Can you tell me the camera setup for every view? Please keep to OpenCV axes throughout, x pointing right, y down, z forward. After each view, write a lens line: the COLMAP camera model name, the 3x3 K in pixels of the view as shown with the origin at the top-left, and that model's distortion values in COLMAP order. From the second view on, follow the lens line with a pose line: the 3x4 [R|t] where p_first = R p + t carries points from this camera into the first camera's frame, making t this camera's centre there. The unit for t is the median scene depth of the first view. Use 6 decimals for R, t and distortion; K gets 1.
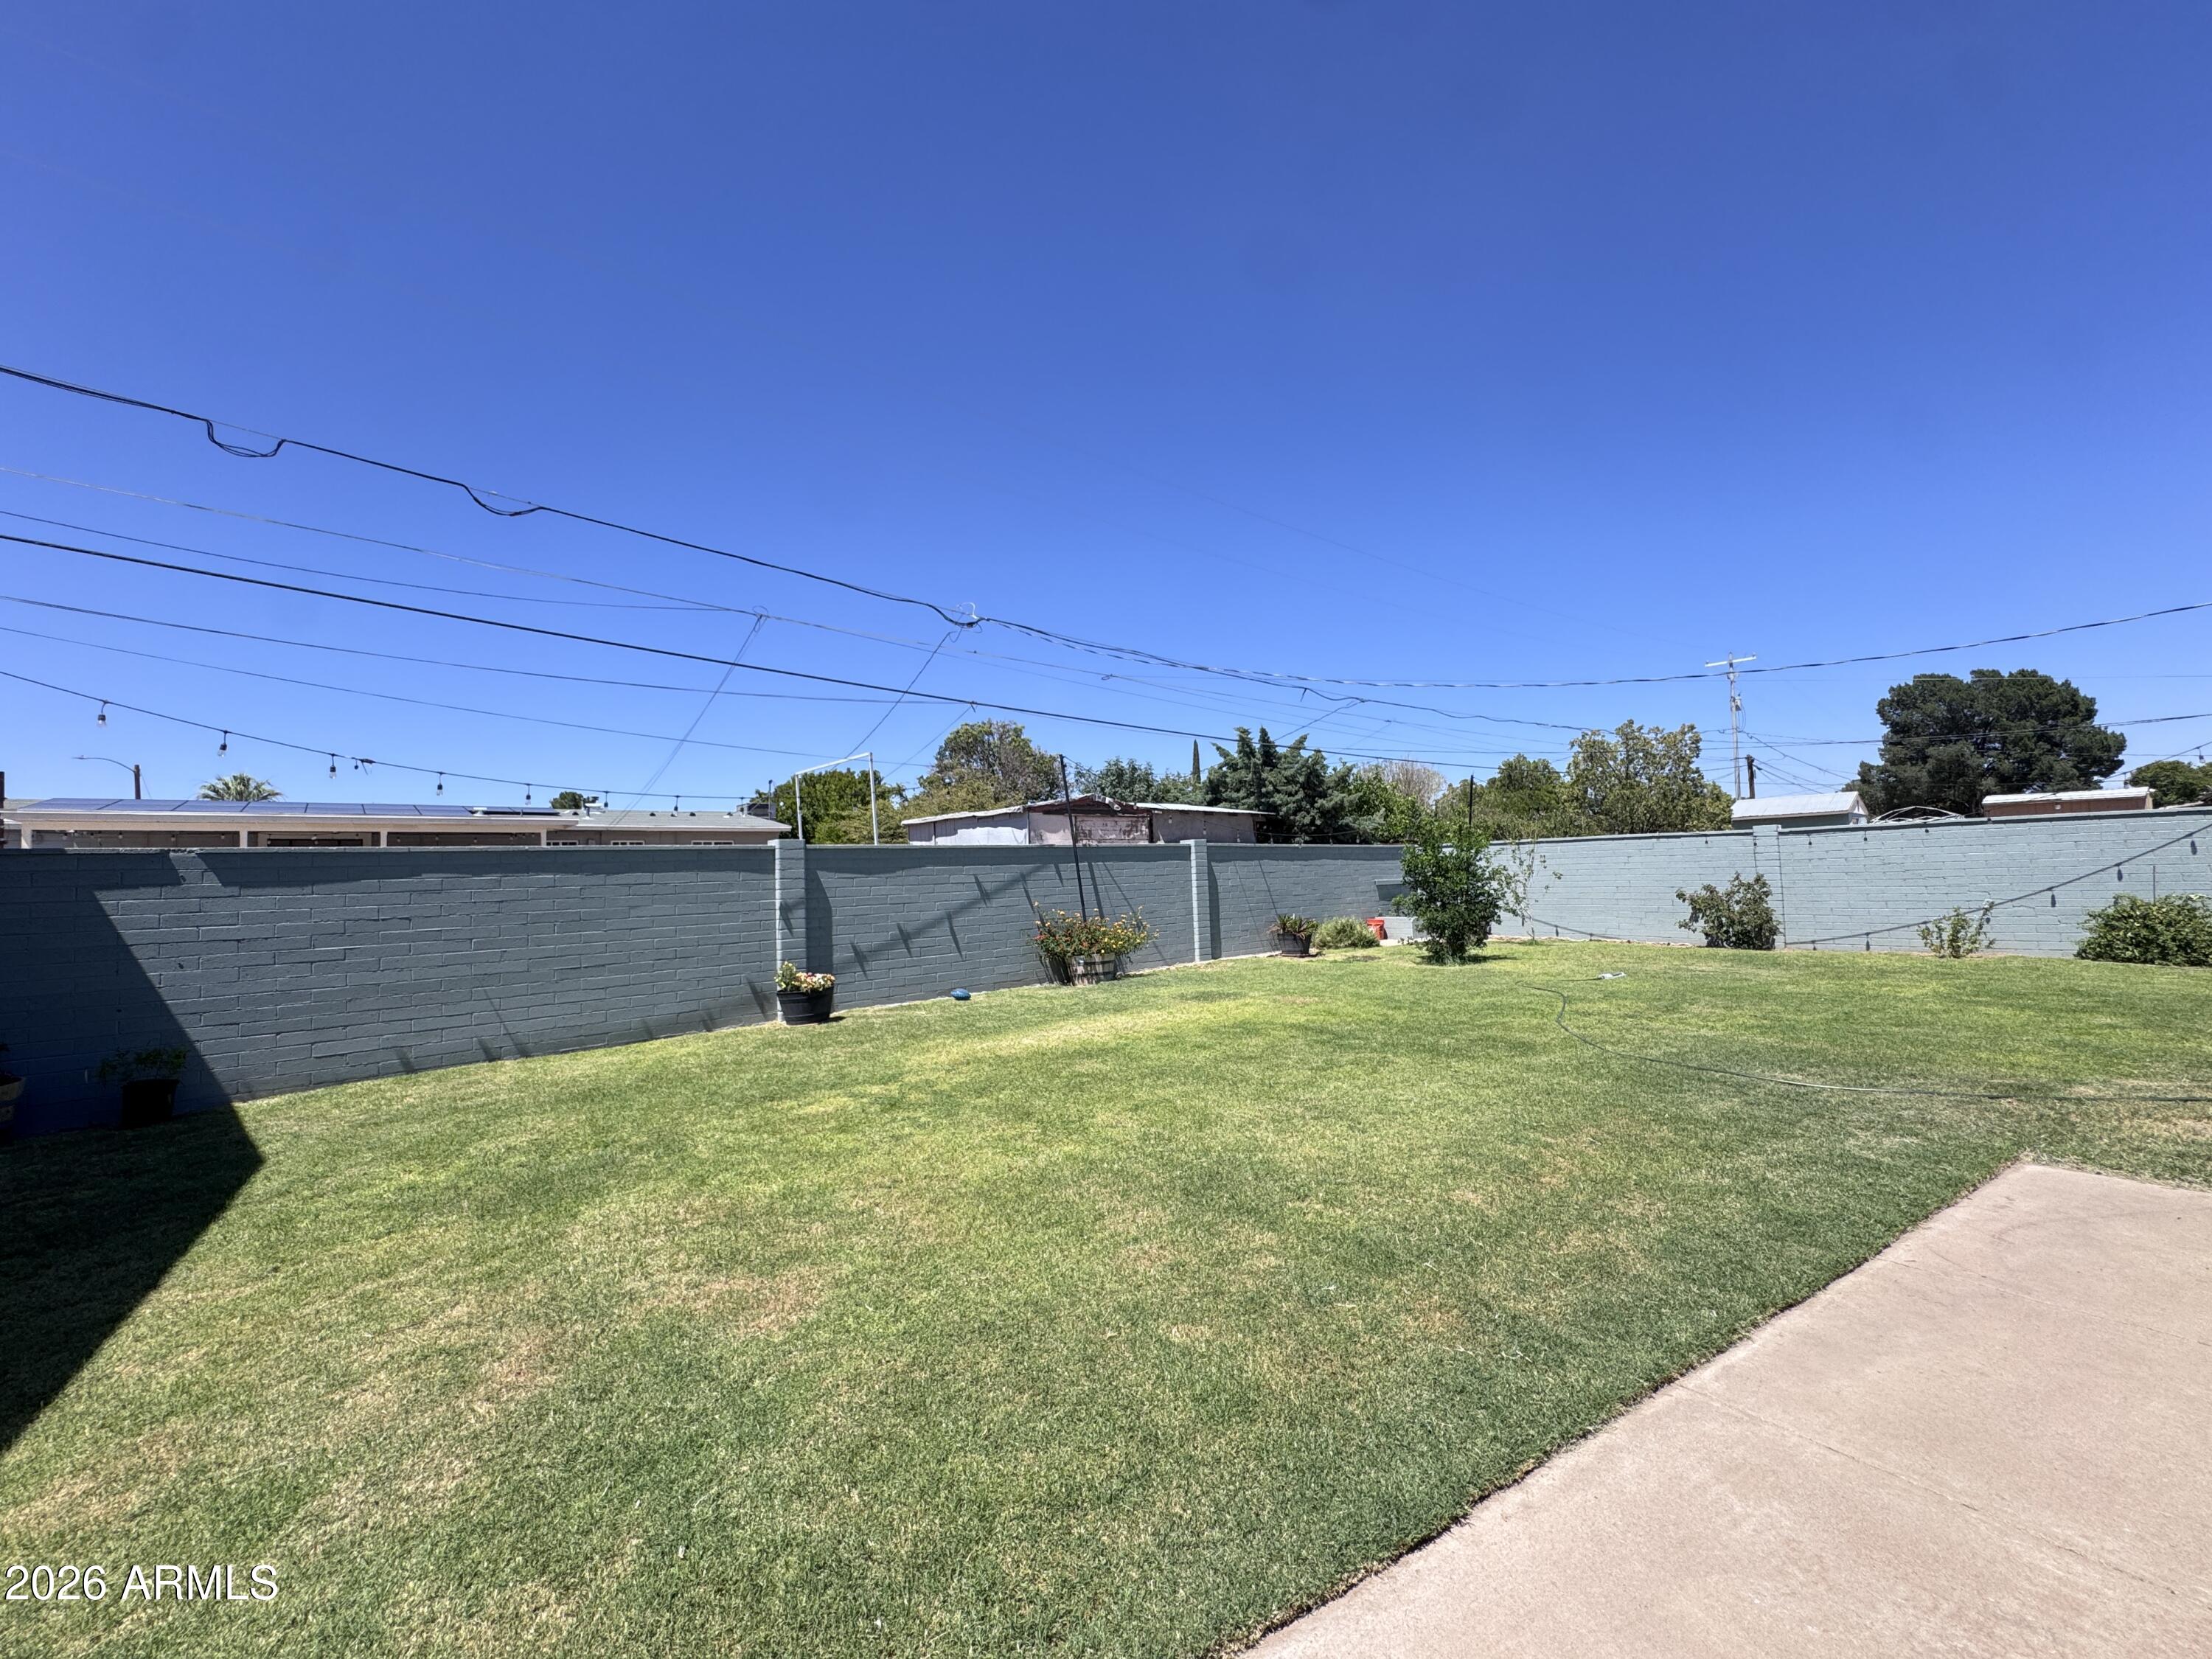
lens RADIAL K [[889.1, 0, 1103.8], [0, 889.1, 828.2], [0, 0, 1]] dist [-0.001322, 0.000093]
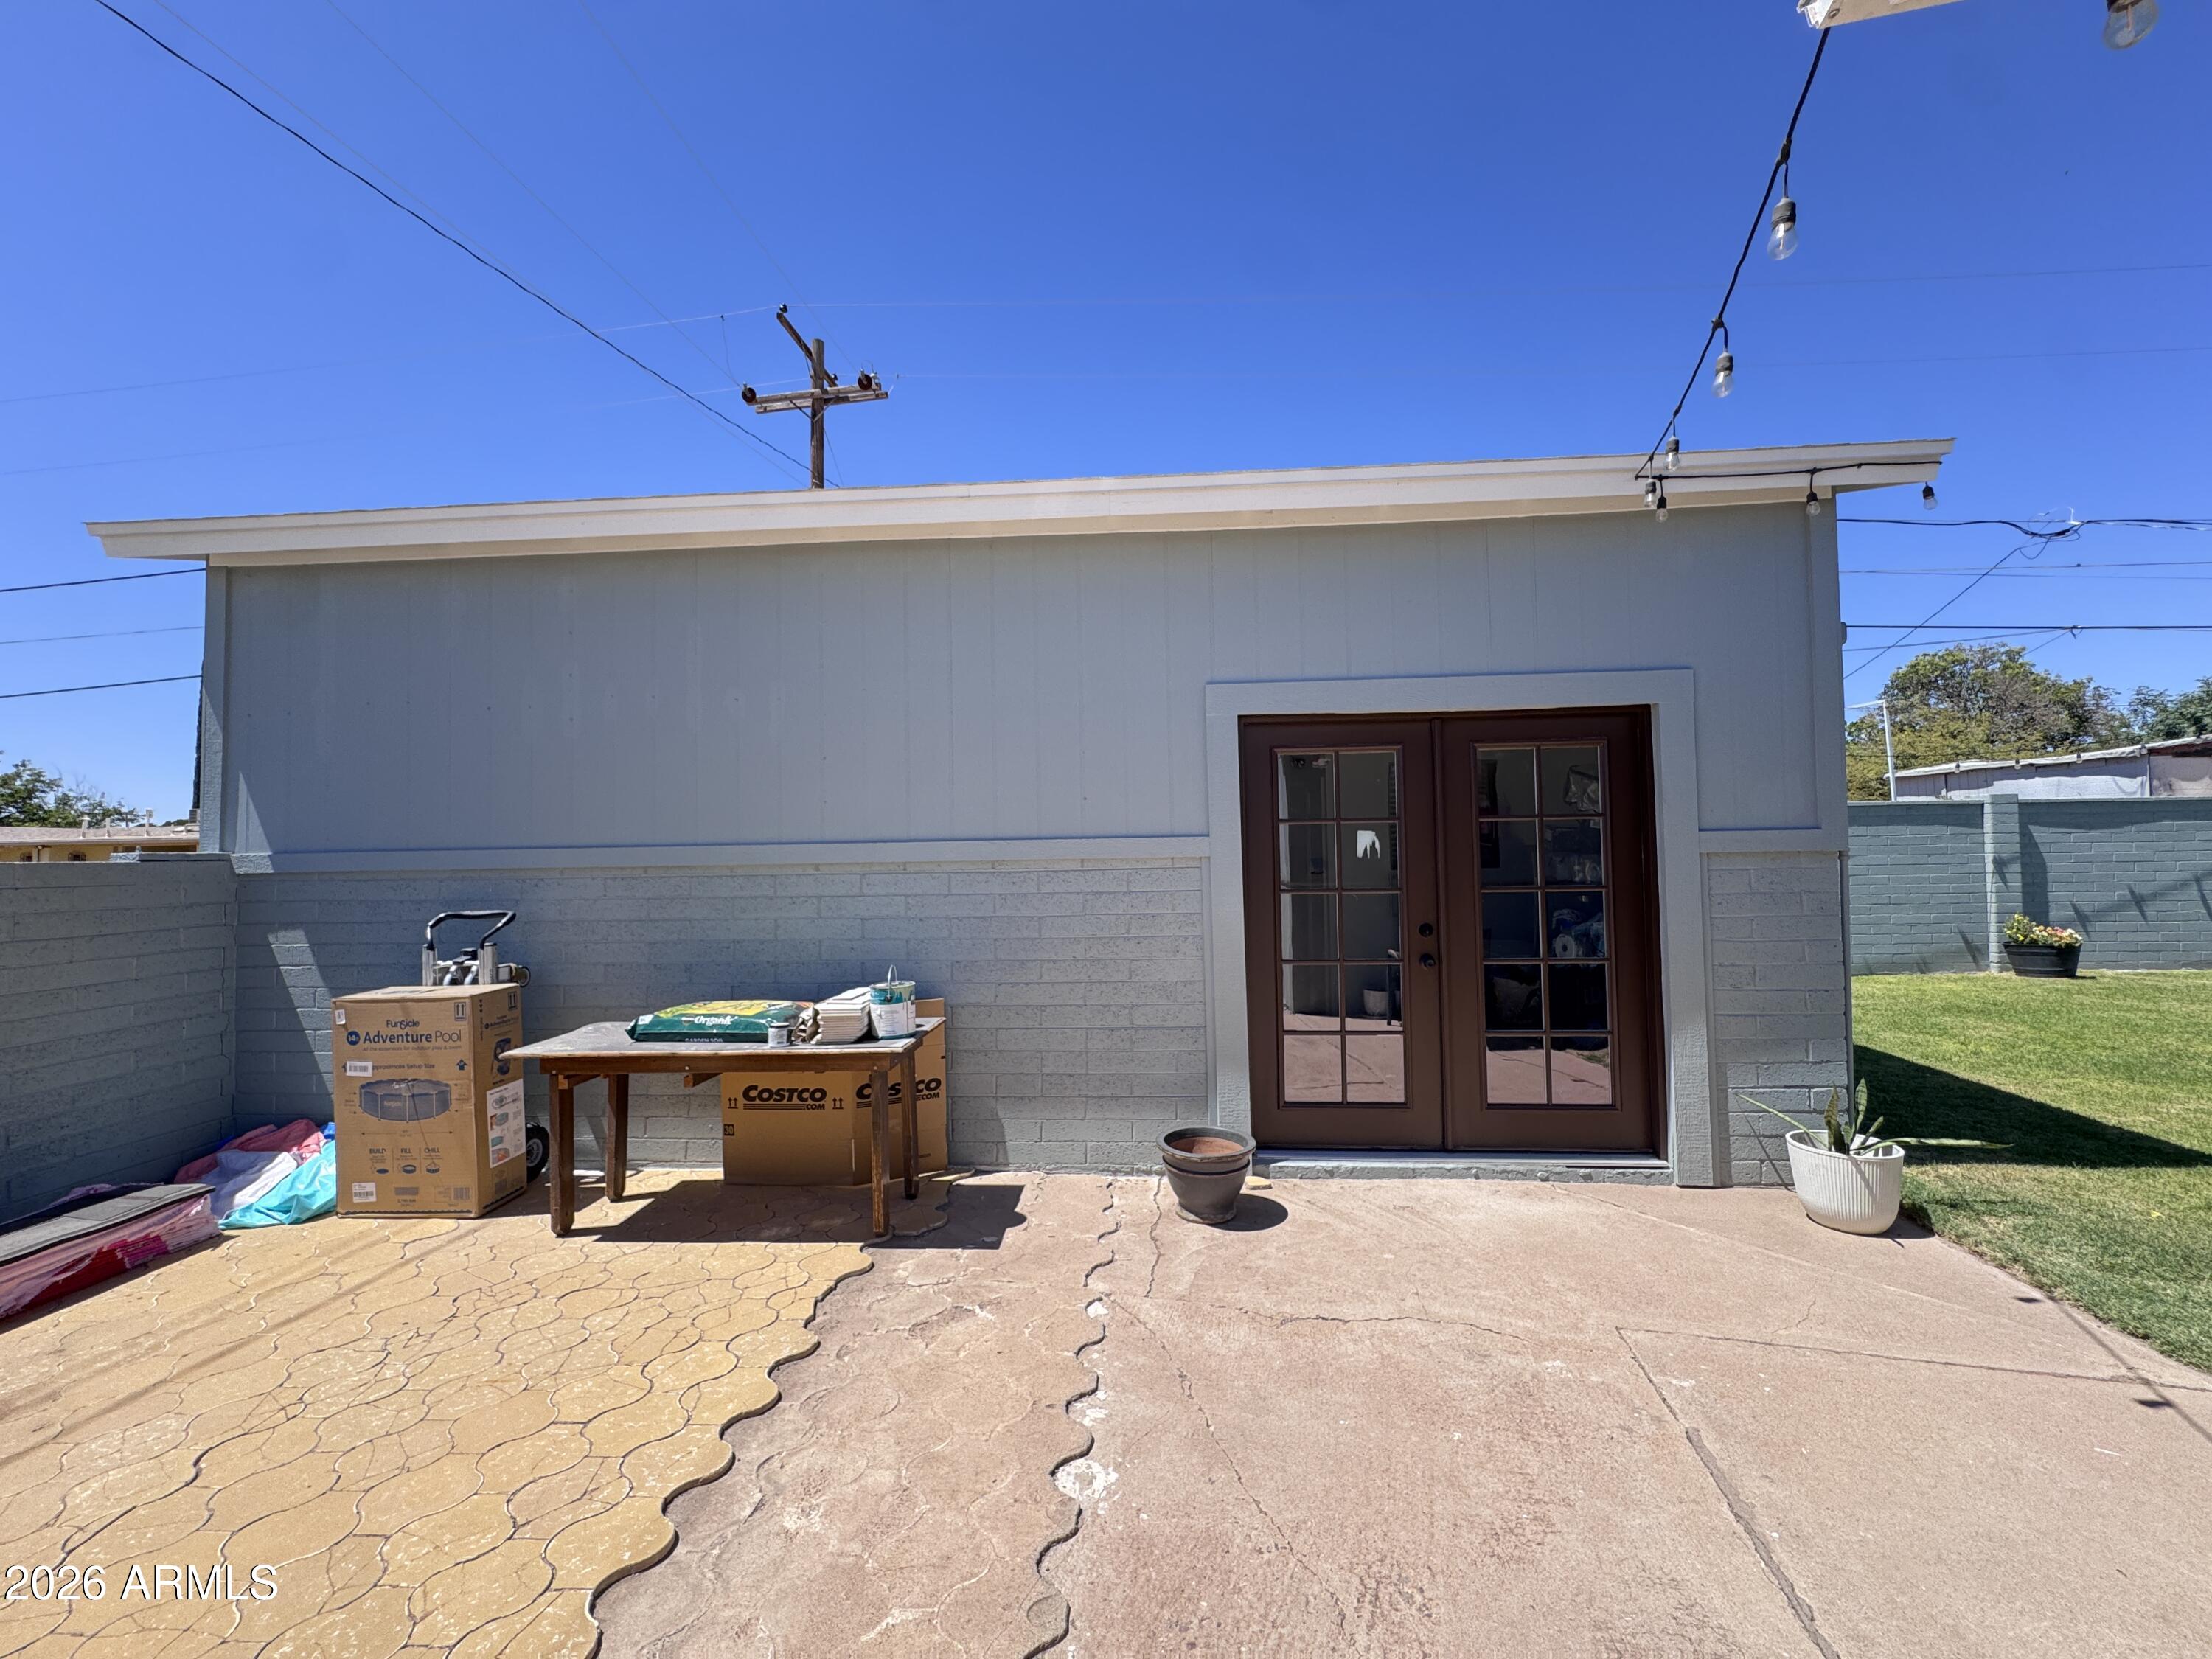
lens RADIAL K [[889.1, 0, 1103.8], [0, 889.1, 828.2], [0, 0, 1]] dist [-0.001322, 0.000093]
pose [[0.708102, 0.006903, -0.706077, -0.352157], [0.024470, 0.999112, 0.034308, -0.007353], [0.705686, -0.041571, 0.707304, -0.405965]]
